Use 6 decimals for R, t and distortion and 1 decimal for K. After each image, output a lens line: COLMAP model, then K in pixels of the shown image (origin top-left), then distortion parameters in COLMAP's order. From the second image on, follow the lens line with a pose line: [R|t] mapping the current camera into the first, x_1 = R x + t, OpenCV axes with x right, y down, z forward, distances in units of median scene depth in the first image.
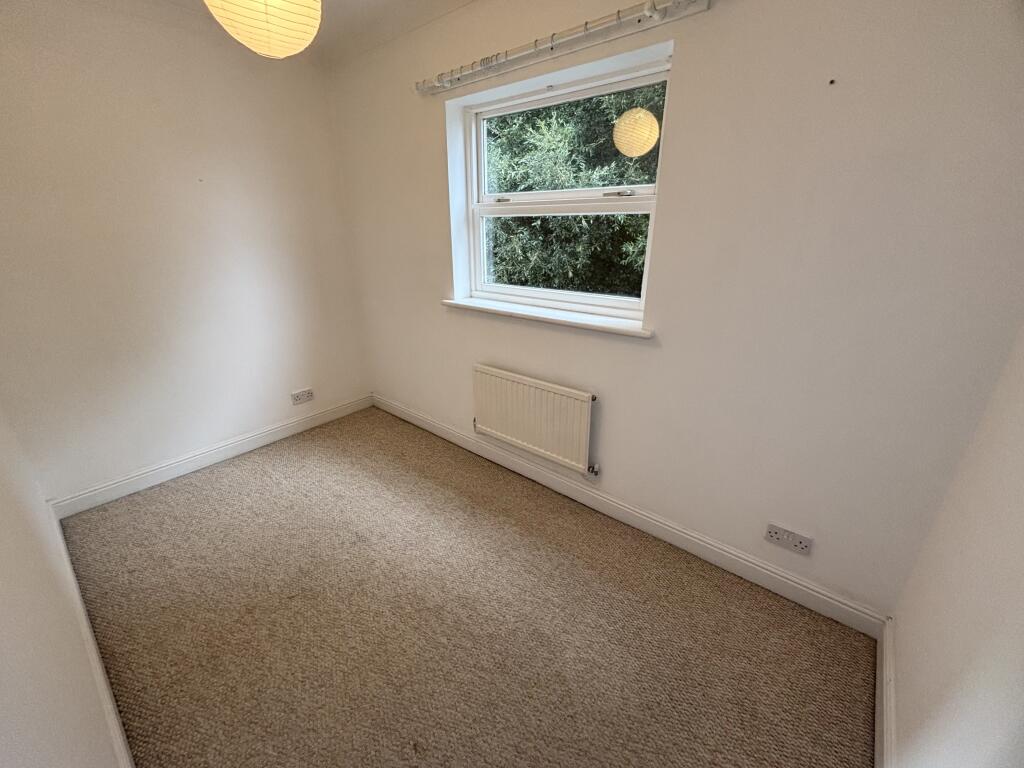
lens RADIAL K [[413.8, 0, 512.8], [0, 413.8, 381.7], [0, 0, 1]] dist [0.003528, -0.000454]
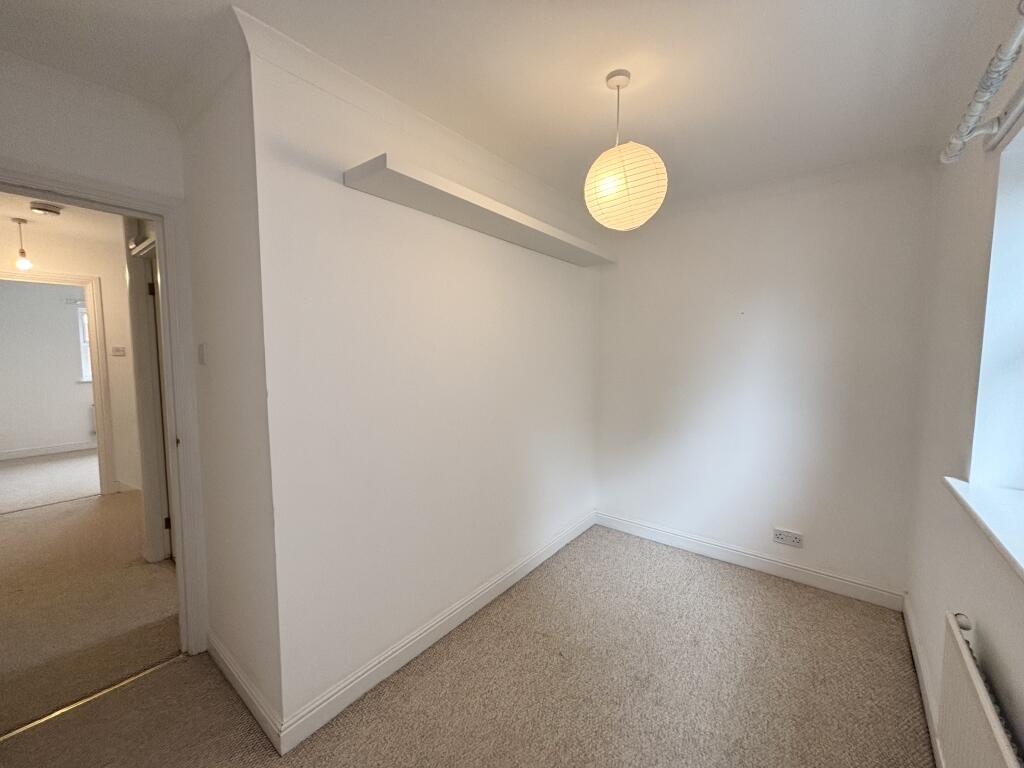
lens RADIAL K [[413.8, 0, 512.8], [0, 413.8, 381.7], [0, 0, 1]] dist [0.003528, -0.000454]
pose [[0.018649, 0.082034, -0.996455, 0.358308], [-0.355988, 0.931861, 0.070054, -0.142141], [0.934305, 0.353419, 0.046581, 0.363312]]
